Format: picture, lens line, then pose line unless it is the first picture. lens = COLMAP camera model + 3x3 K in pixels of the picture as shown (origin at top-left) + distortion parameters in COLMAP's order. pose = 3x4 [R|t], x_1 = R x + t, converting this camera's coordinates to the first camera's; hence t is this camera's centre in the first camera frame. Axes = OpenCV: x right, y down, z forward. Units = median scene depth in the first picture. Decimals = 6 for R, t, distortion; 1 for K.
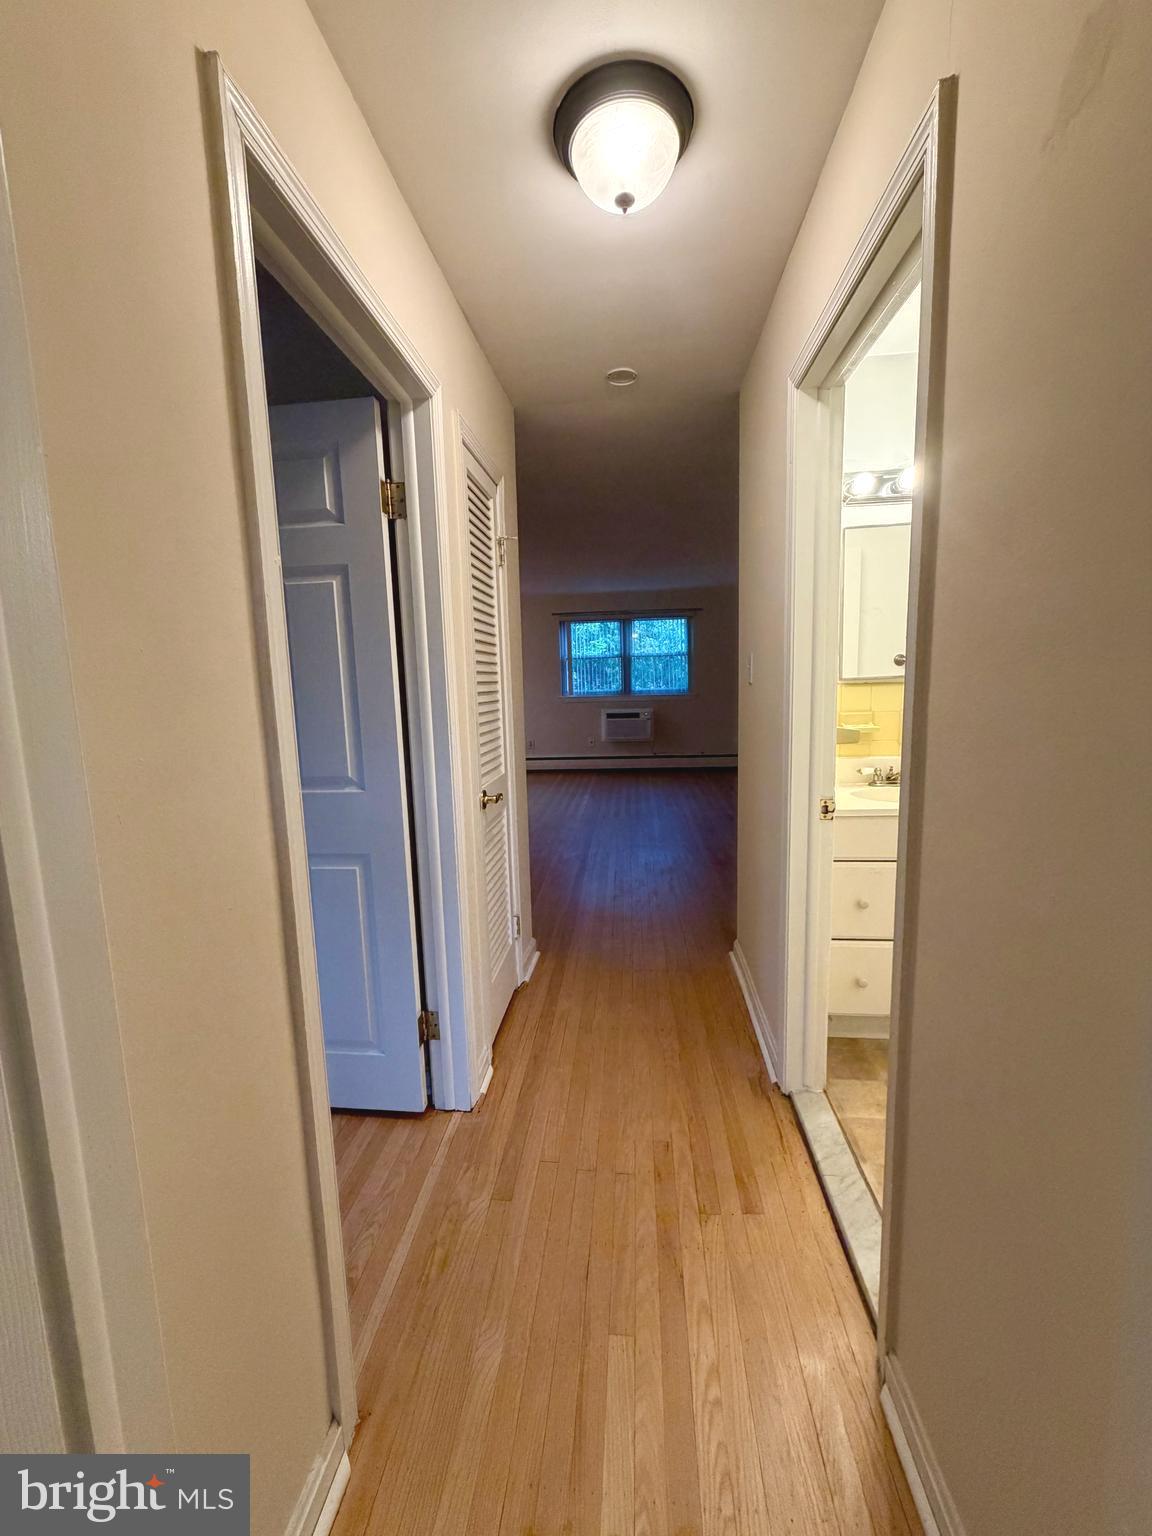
lens RADIAL K [[613.5, 0, 571.4], [0, 613.5, 760.6], [0, 0, 1]] dist [0.000397, 0.000063]
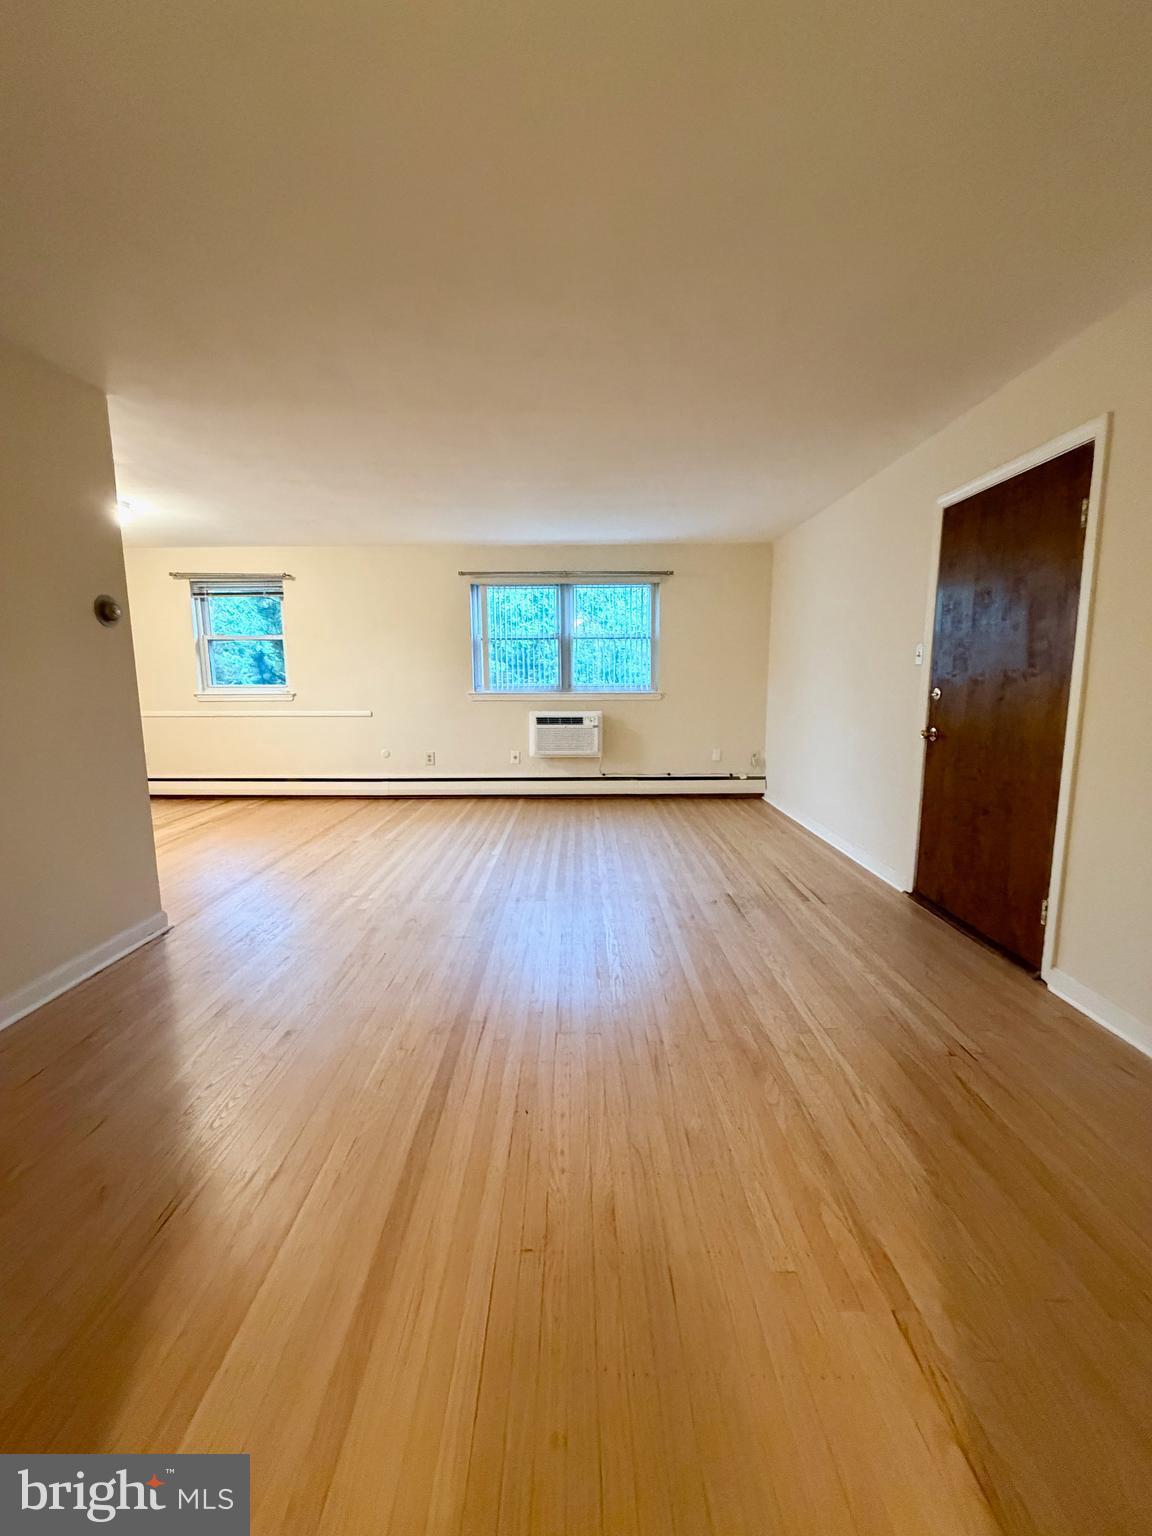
lens RADIAL K [[613.5, 0, 571.4], [0, 613.5, 760.6], [0, 0, 1]] dist [0.000397, 0.000063]
pose [[0.995733, 0.012417, 0.091445, 0.034324], [-0.012481, 0.999922, 0.000121, -0.028551], [-0.091436, -0.001262, 0.995810, 0.300179]]
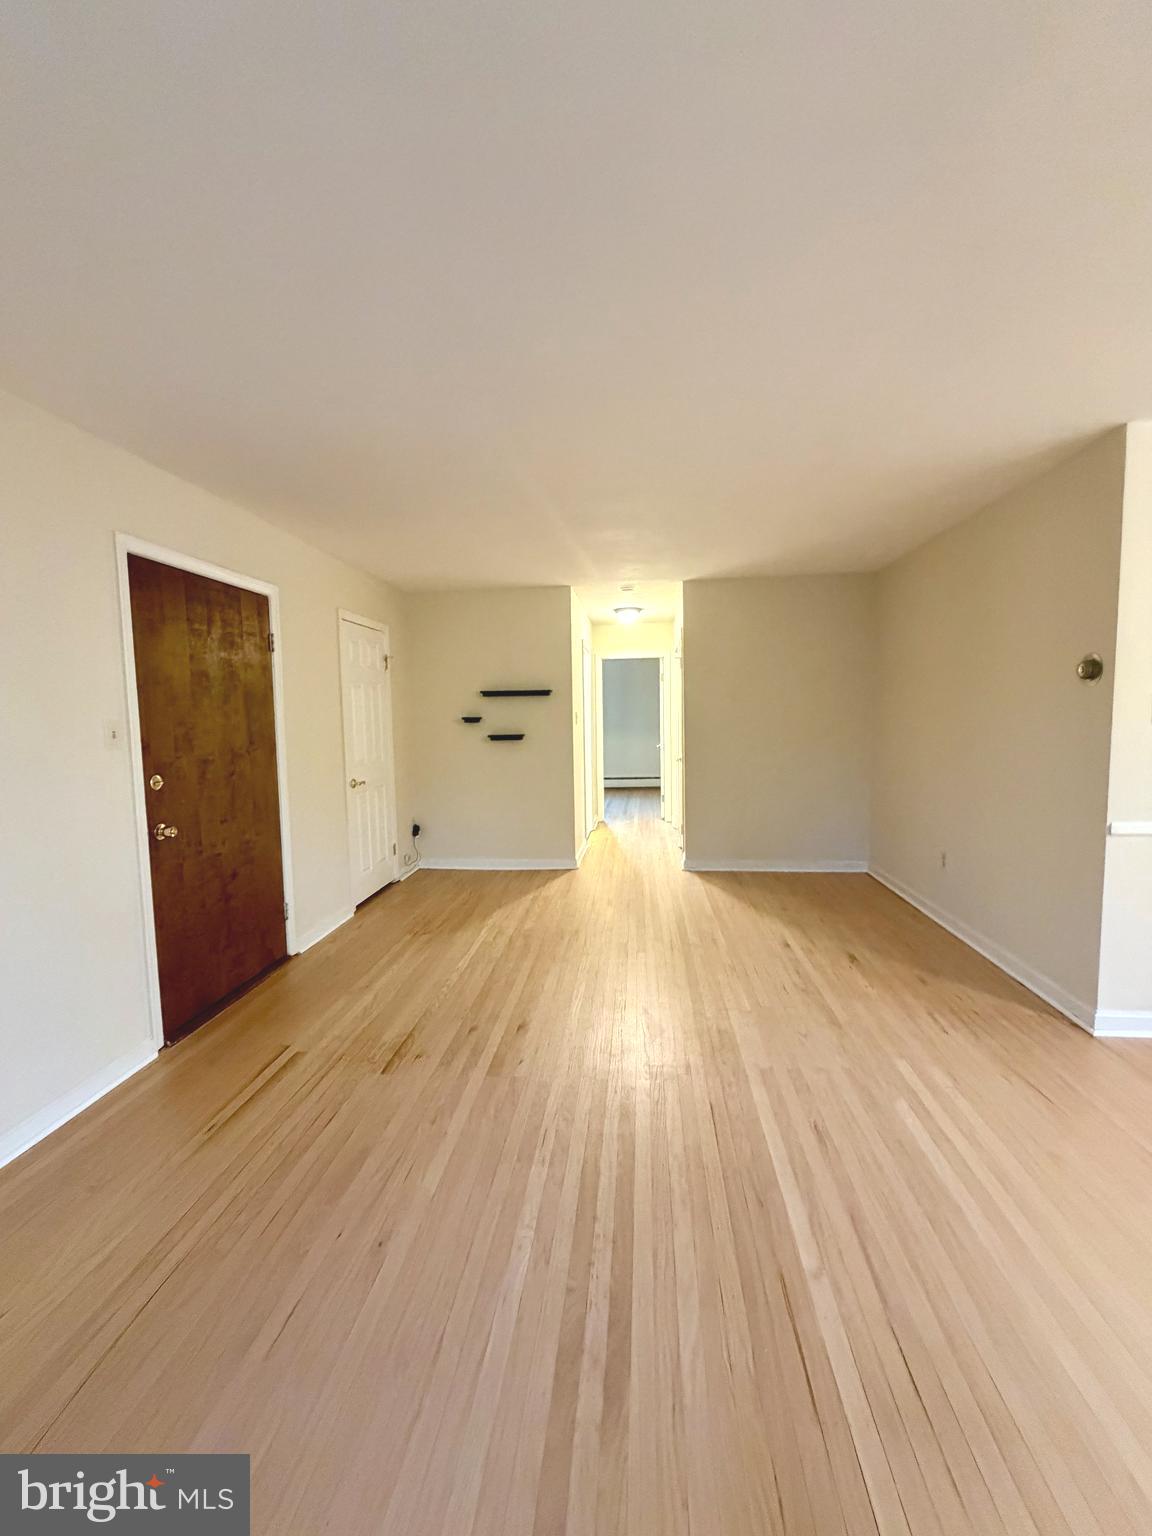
lens RADIAL K [[622.0, 0, 570.7], [0, 622.0, 767.6], [0, 0, 1]] dist [0.000105, -0.000007]
pose [[-0.998730, 0.048399, 0.014011, 0.080817], [0.050287, 0.974837, 0.217171, -0.136510], [-0.003148, 0.217599, -0.976033, 0.956496]]
